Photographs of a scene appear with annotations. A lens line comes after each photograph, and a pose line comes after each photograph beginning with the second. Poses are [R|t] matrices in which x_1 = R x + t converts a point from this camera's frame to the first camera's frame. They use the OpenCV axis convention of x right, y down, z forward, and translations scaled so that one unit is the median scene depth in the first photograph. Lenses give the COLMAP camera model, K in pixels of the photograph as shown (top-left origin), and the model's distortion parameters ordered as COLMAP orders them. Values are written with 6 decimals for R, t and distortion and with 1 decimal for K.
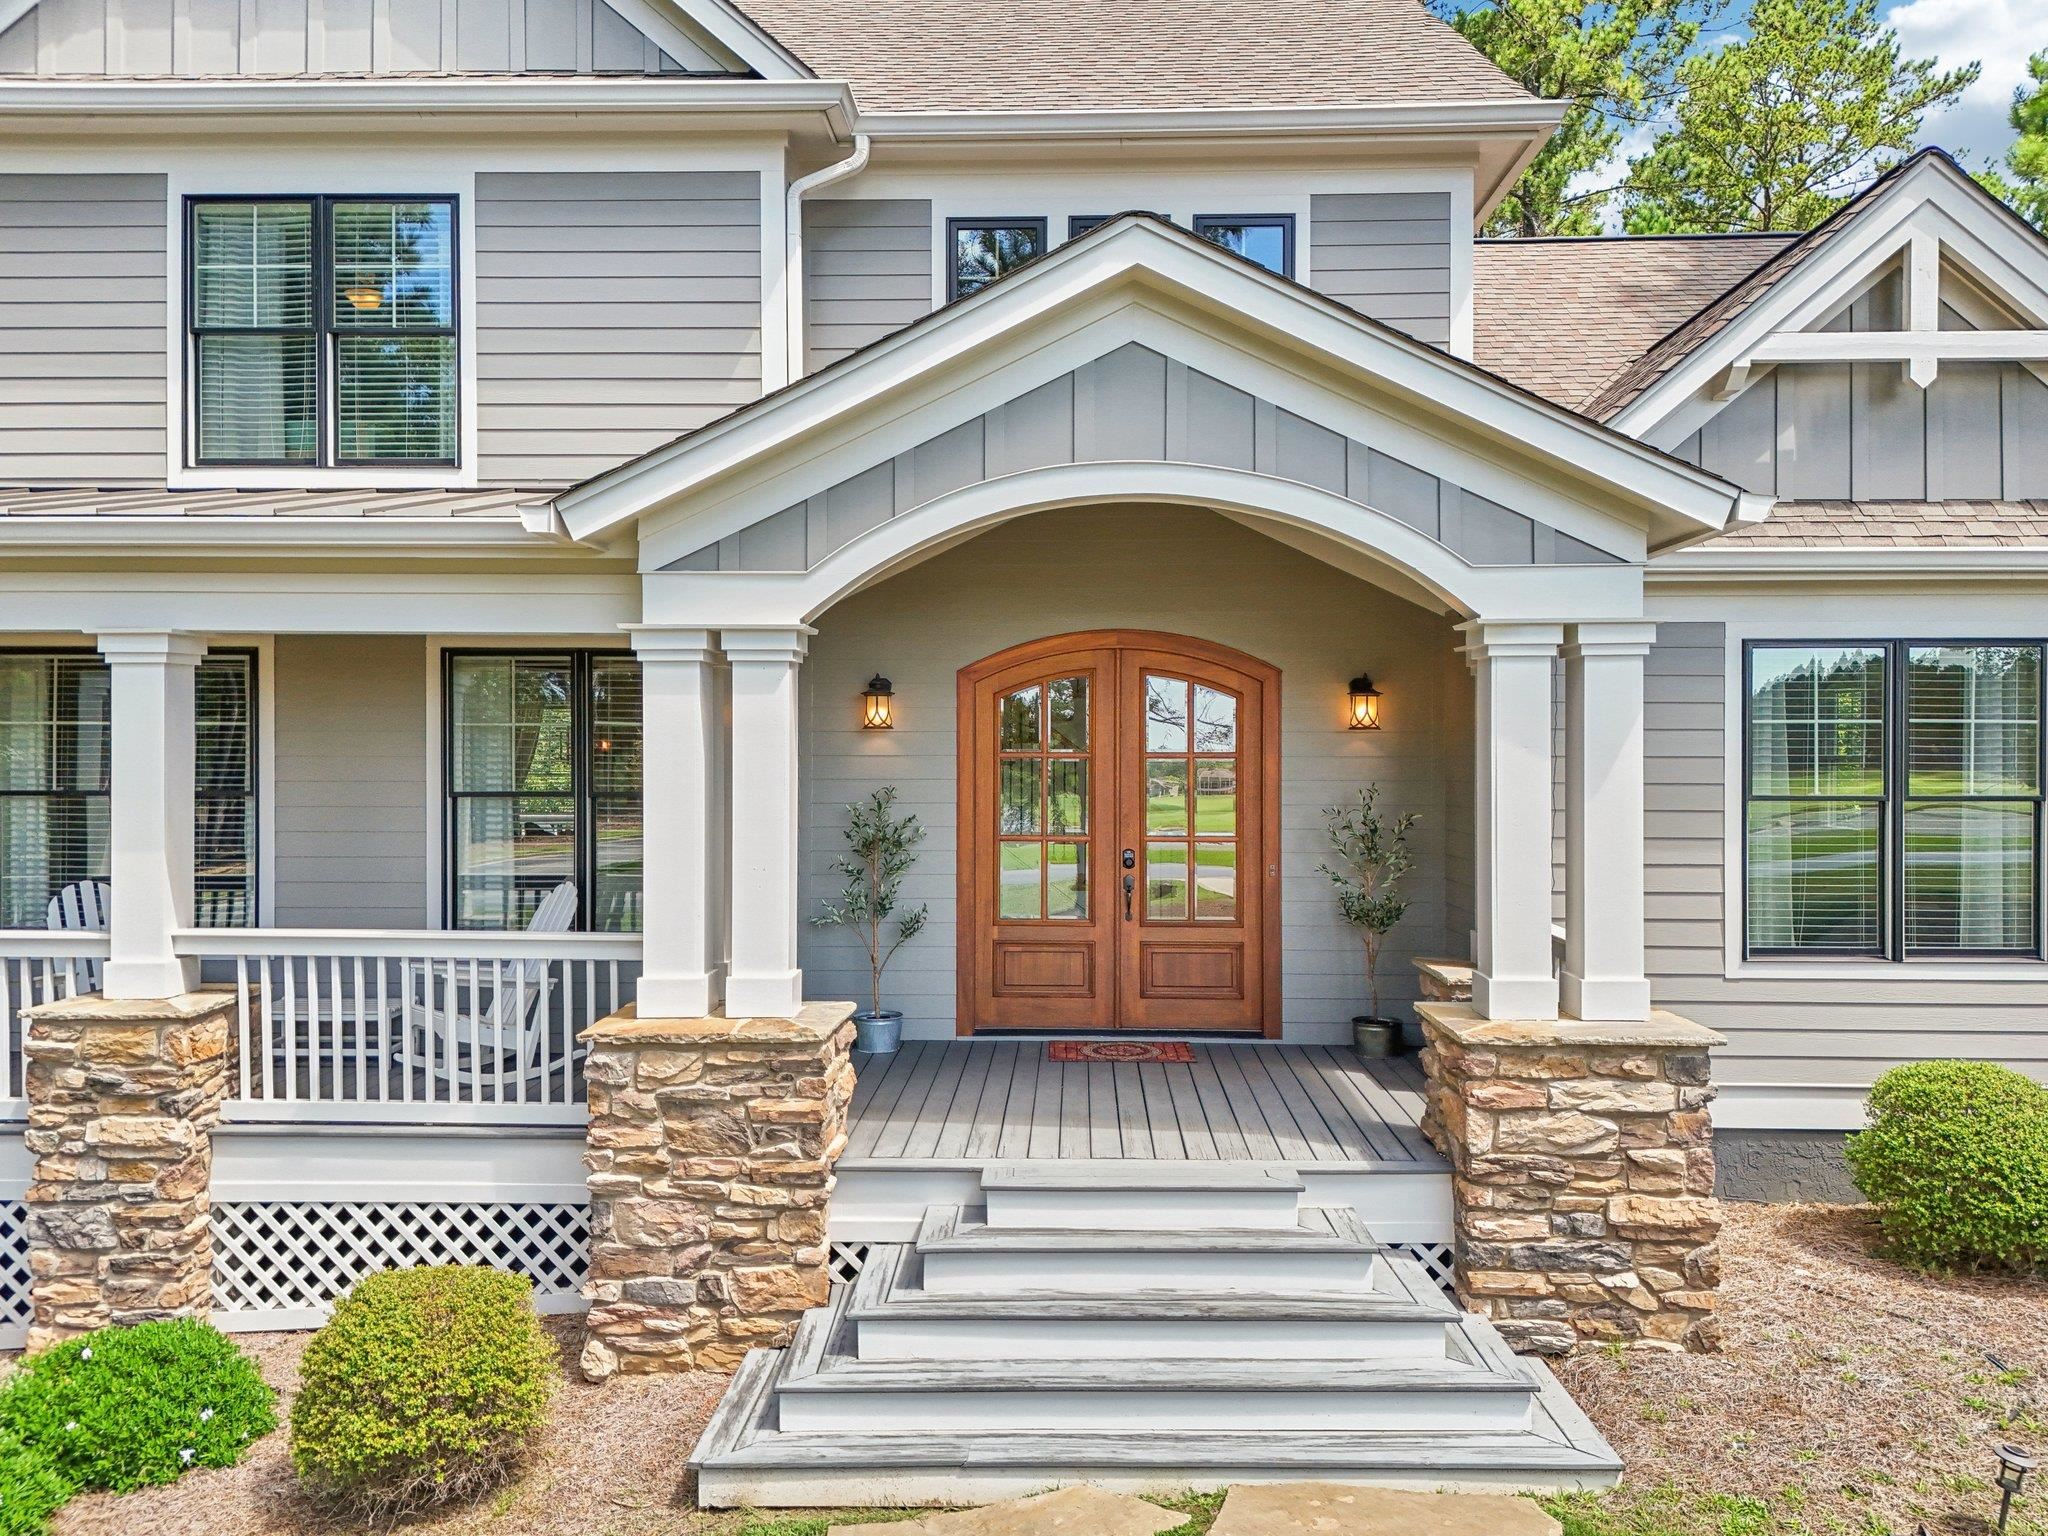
lens RADIAL K [[1432.6, 0, 1072.8], [0, 1432.6, 770.4], [0, 0, 1]] dist [0.065071, -0.059530]
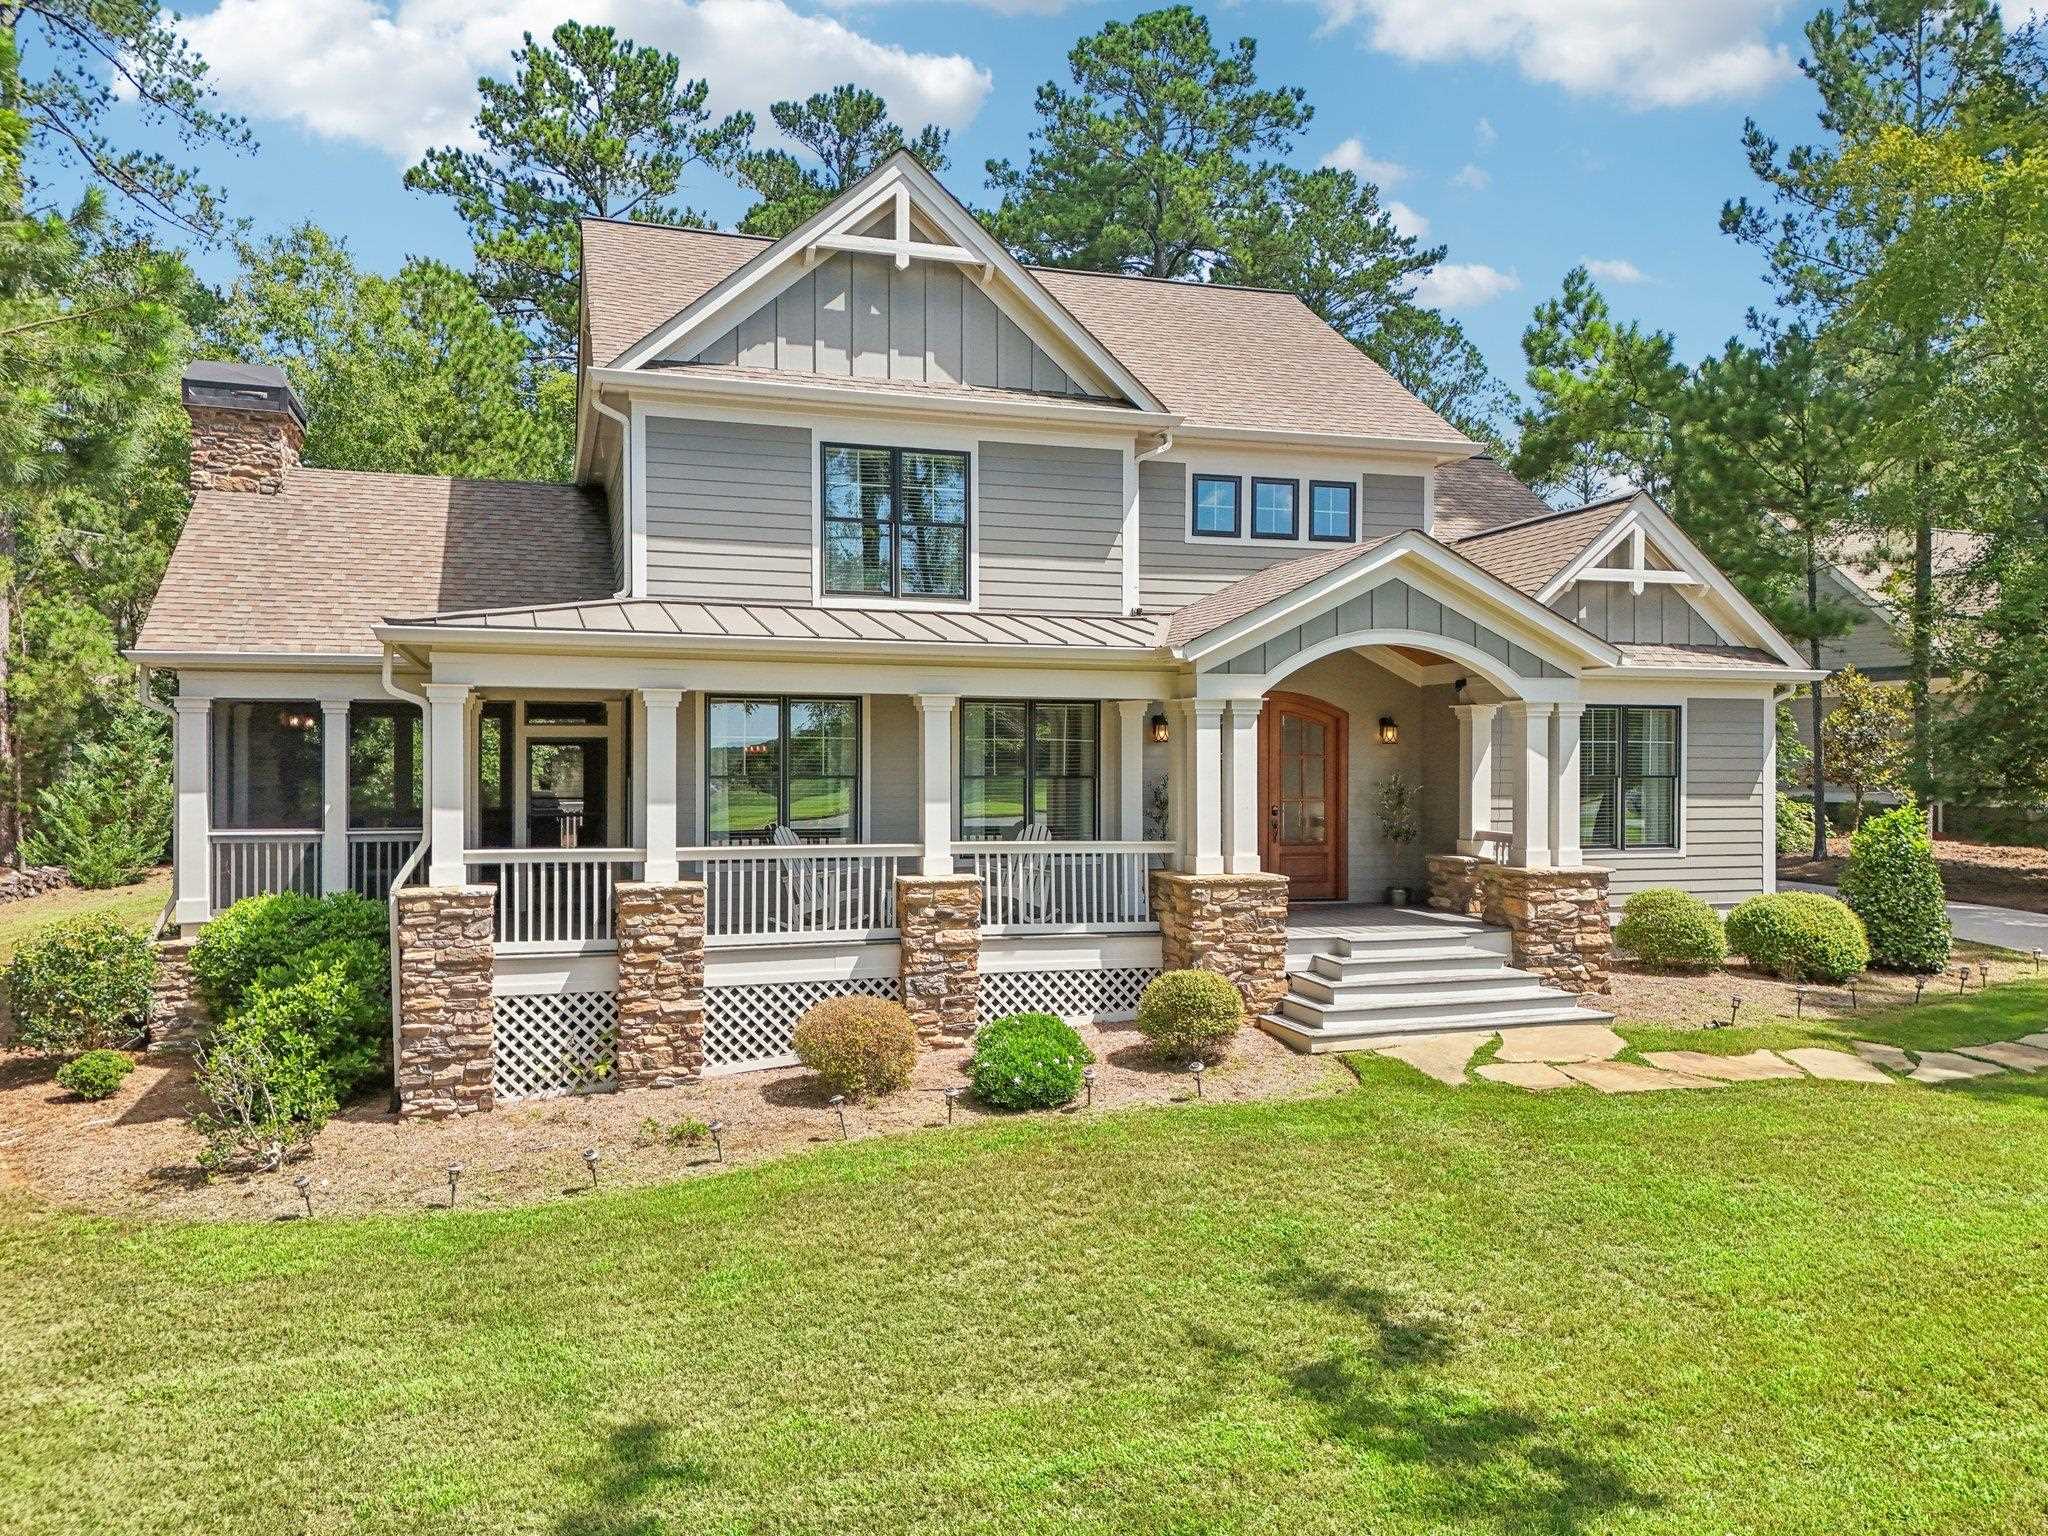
lens RADIAL K [[1382.4, 0, 1024.0], [0, 1382.4, 768.0], [0, 0, 1]] dist [0.149705, -0.333437]
pose [[0.949922, -0.000754, 0.312485, -1.172156], [-0.000478, 0.999992, 0.003866, -0.001289], [-0.312485, -0.003822, 0.949915, -0.908365]]
